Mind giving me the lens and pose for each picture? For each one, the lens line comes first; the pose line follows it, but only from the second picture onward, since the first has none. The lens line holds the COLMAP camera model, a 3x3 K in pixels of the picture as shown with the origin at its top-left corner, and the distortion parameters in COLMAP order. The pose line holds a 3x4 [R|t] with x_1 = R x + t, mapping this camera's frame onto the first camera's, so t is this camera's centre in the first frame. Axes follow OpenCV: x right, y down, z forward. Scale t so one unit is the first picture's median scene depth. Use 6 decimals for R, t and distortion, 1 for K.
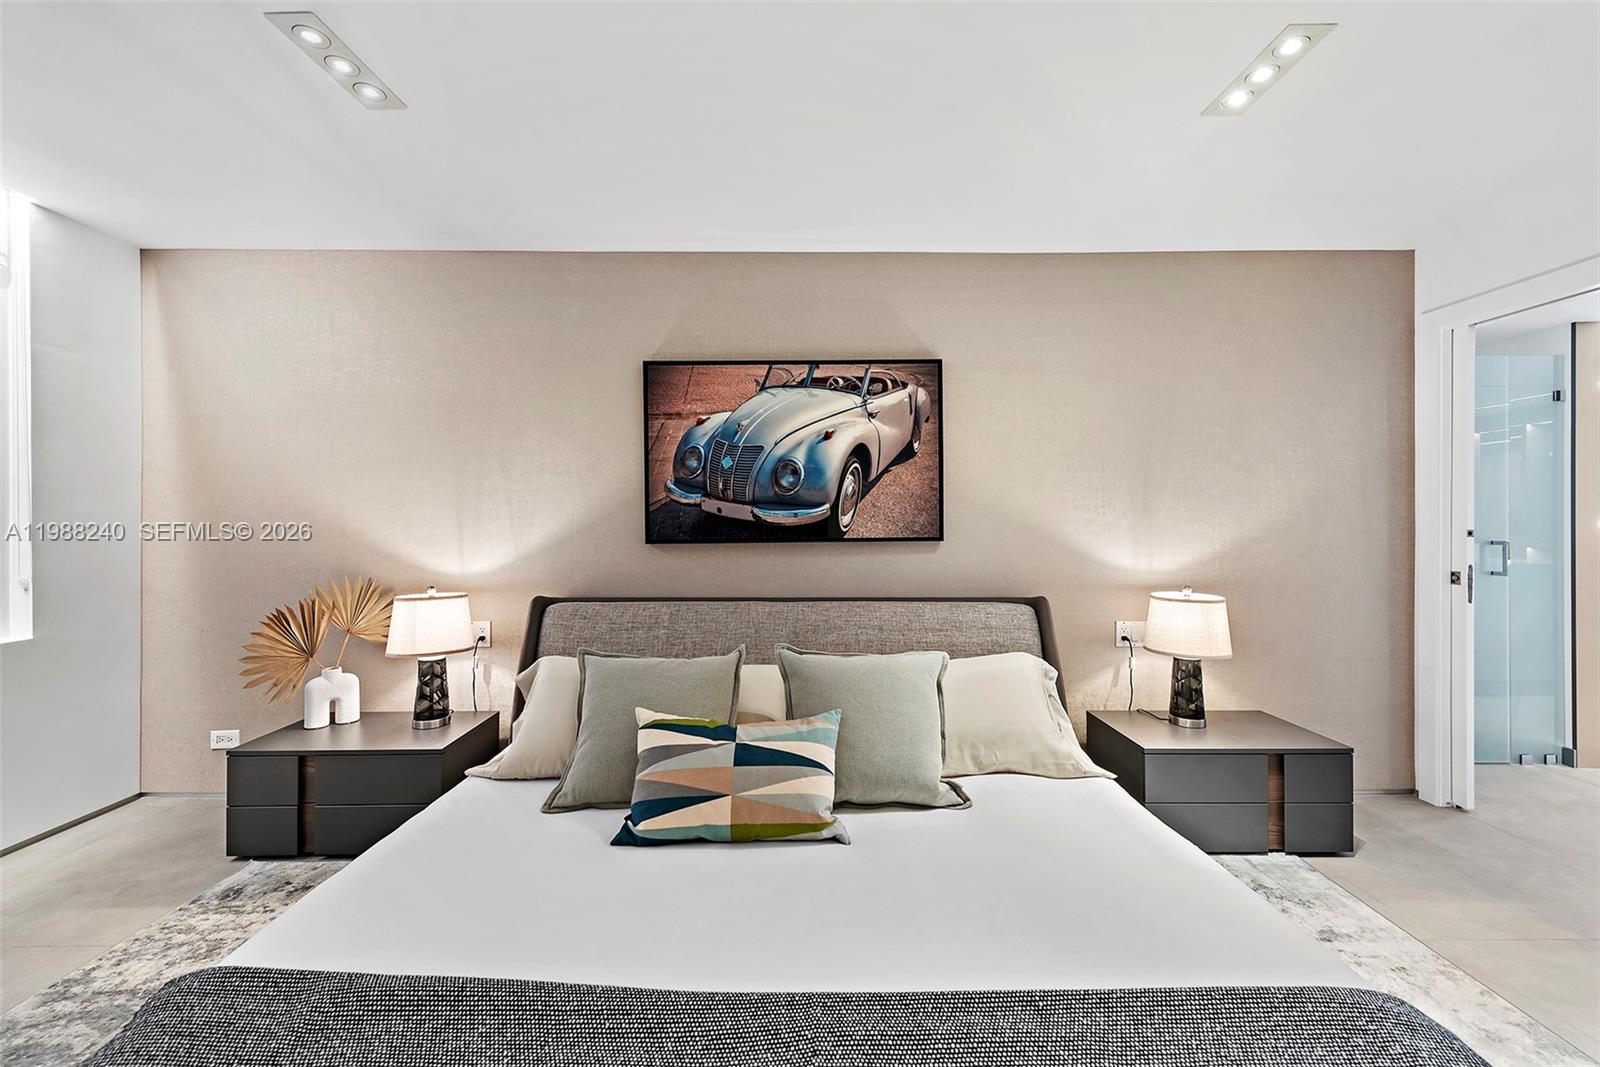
lens RADIAL K [[630.9, 0, 796.9], [0, 630.9, 535.0], [0, 0, 1]] dist [0.010867, -0.000043]
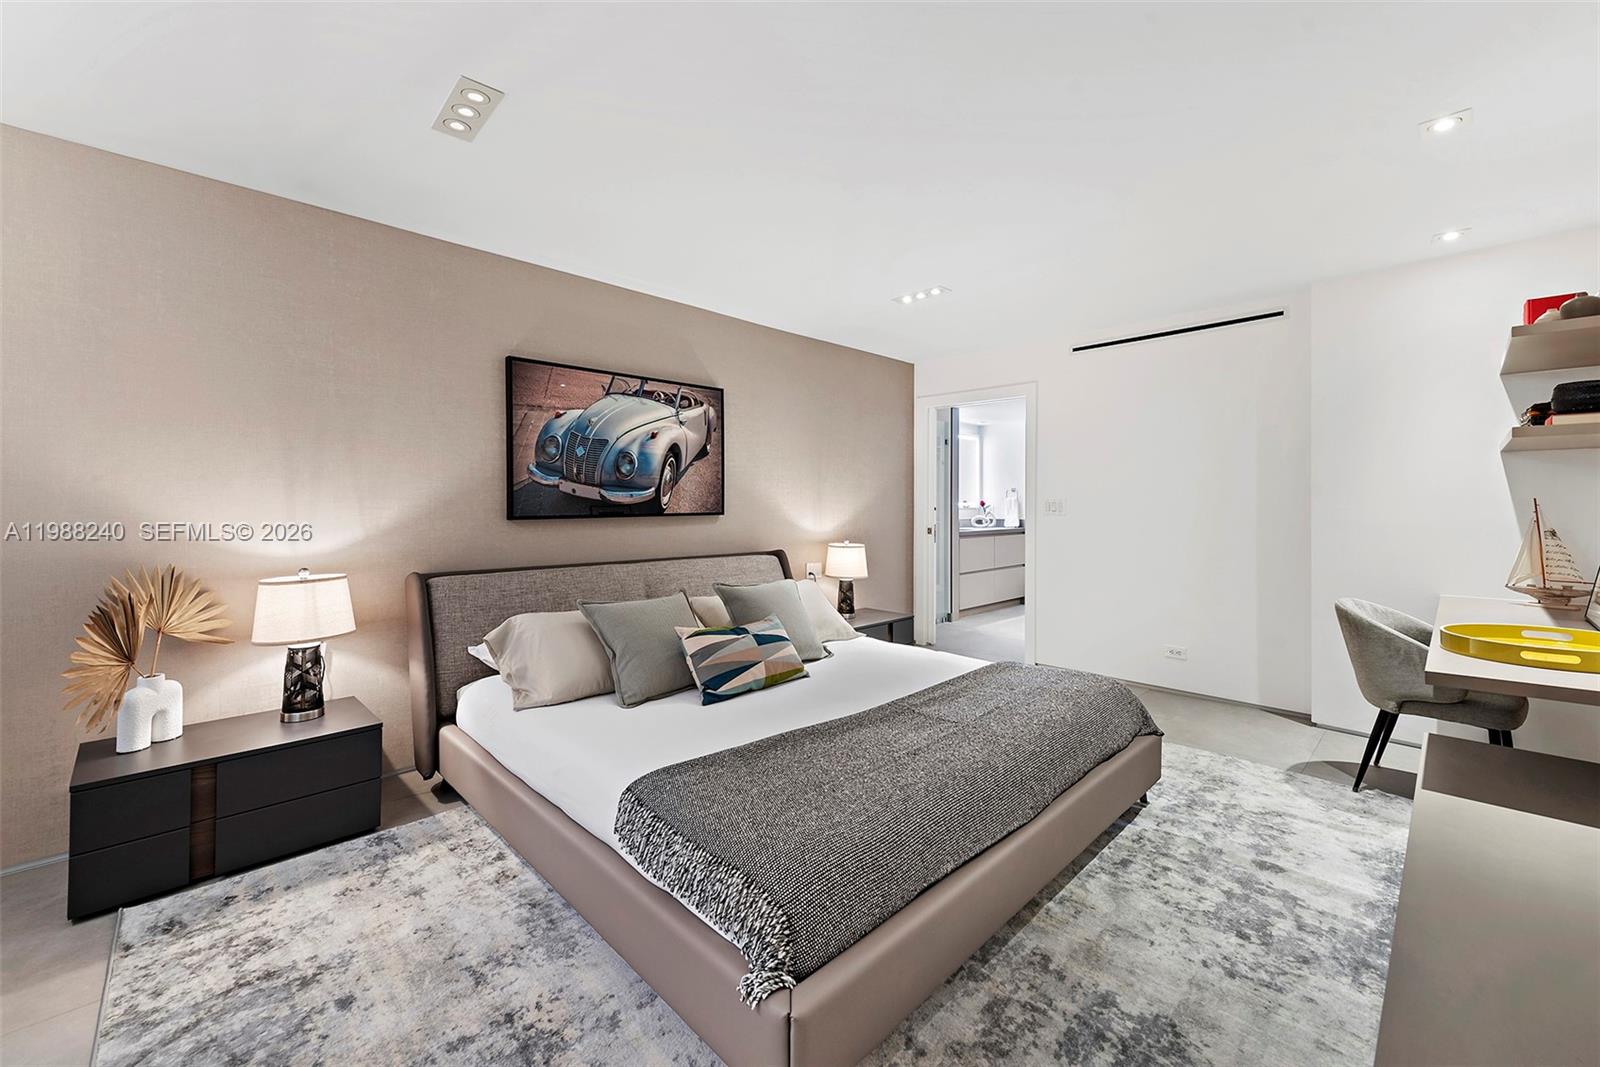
lens RADIAL K [[630.9, 0, 805.3], [0, 630.9, 519.3], [0, 0, 1]] dist [0.010867, -0.000043]
pose [[0.718943, -0.013488, 0.694938, -0.640622], [0.006984, 0.999901, 0.012182, 0.003202], [-0.695034, -0.003905, 0.718966, -0.164751]]
